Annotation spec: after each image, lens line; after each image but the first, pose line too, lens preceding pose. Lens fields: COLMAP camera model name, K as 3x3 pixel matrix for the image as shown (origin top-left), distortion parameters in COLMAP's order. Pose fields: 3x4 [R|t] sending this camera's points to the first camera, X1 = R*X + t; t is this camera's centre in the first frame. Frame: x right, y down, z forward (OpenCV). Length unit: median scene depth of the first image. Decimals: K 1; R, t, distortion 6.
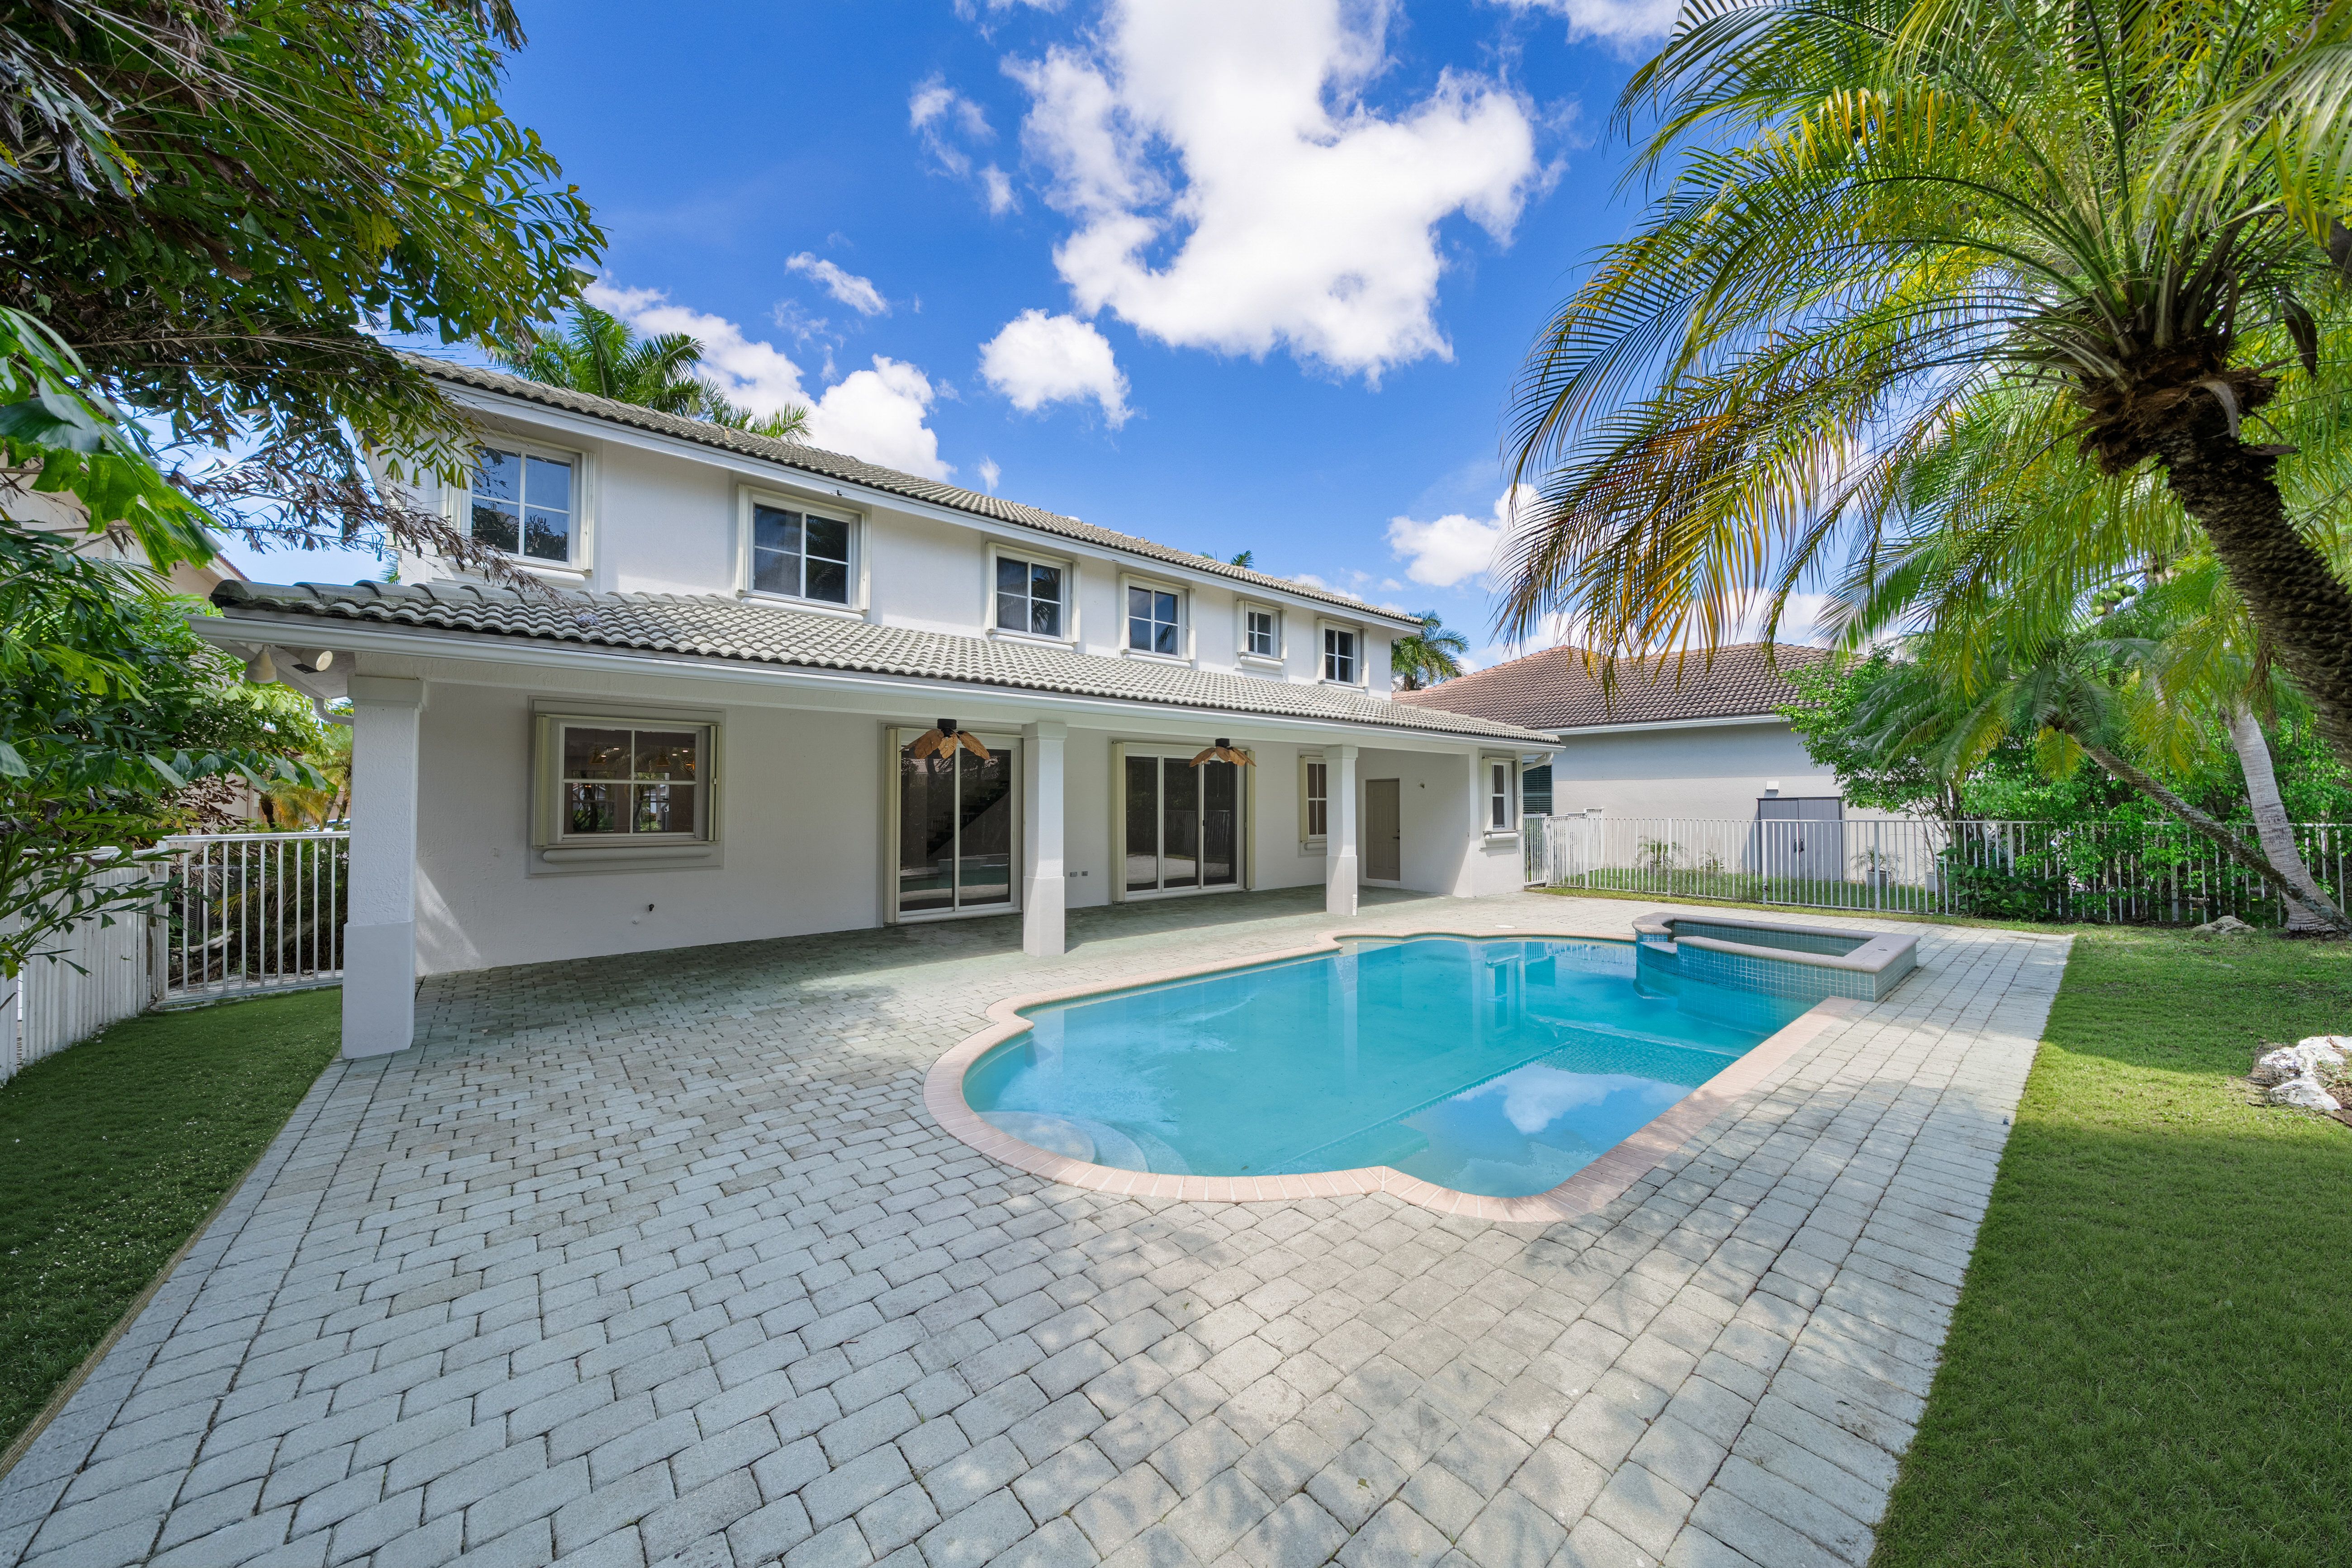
lens RADIAL K [[799.2, 0, 1160.8], [0, 799.2, 792.4], [0, 0, 1]] dist [-0.000459, -0.000137]
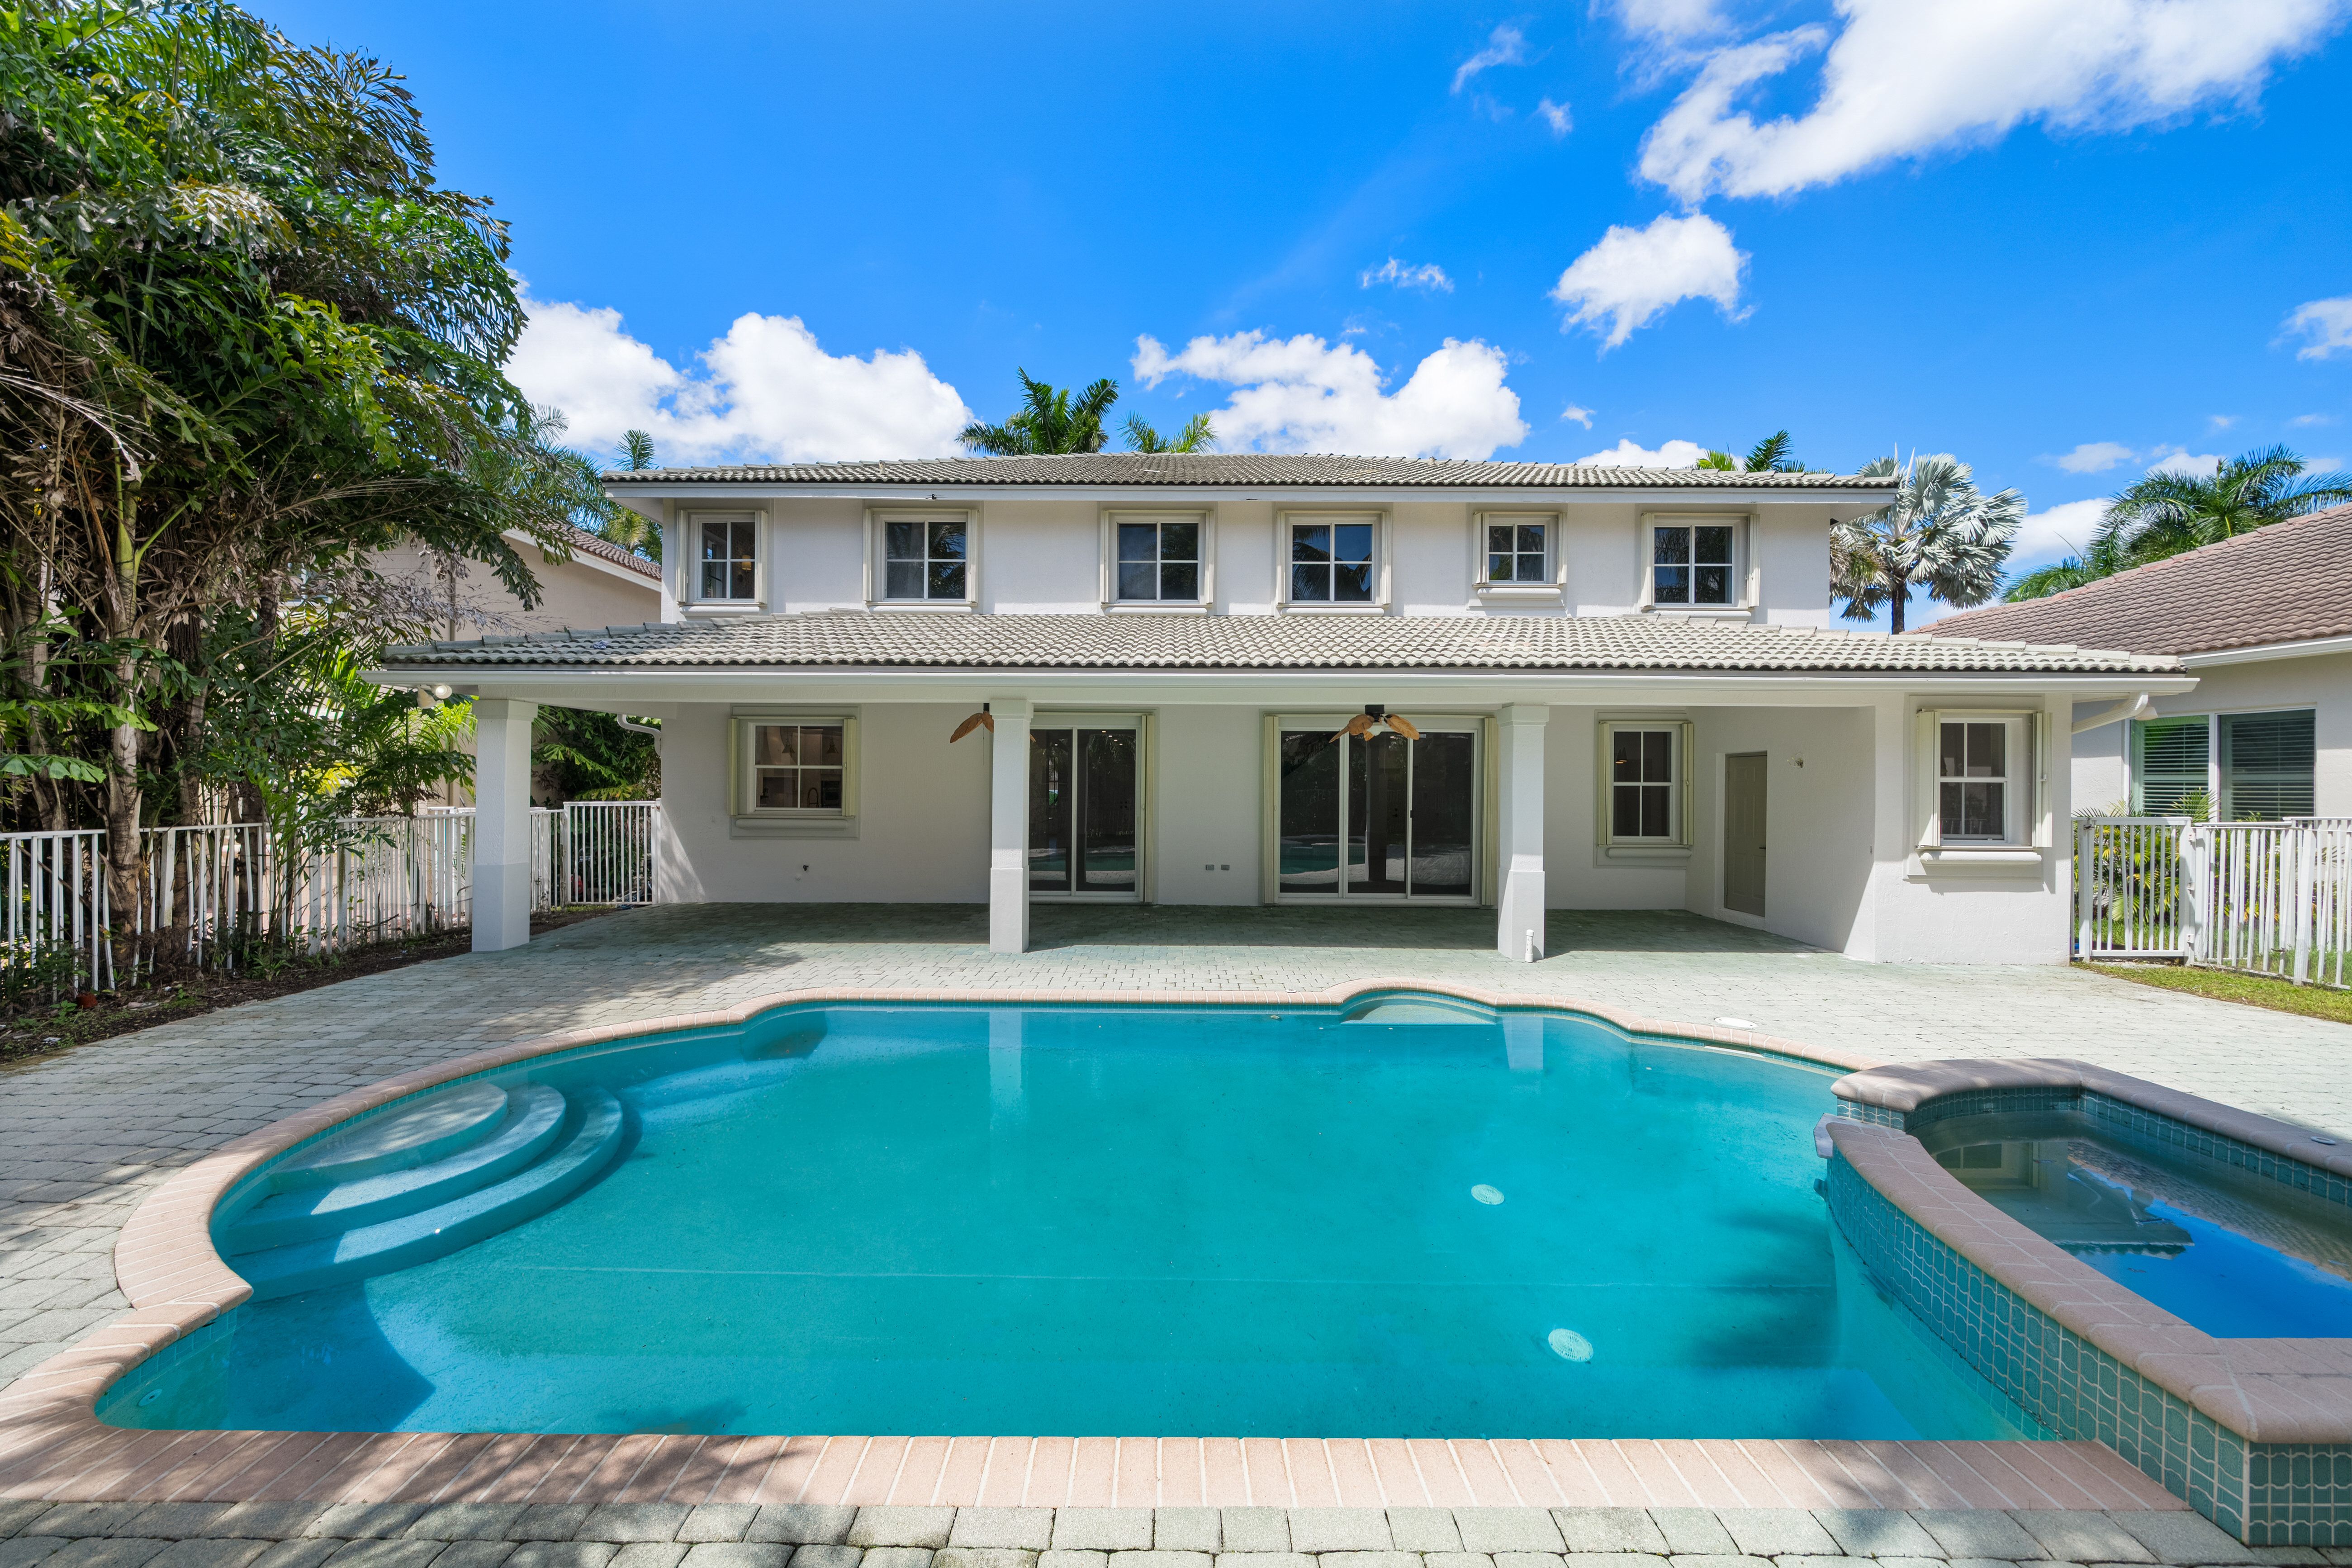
lens RADIAL K [[762.8, 0, 1174.1], [0, 762.8, 815.3], [0, 0, 1]] dist [-0.000834, -0.001919]
pose [[0.762149, 0.029772, -0.646716, 0.351472], [-0.000838, 0.998987, 0.045001, 0.005351], [0.647401, -0.033755, 0.761402, 0.281624]]
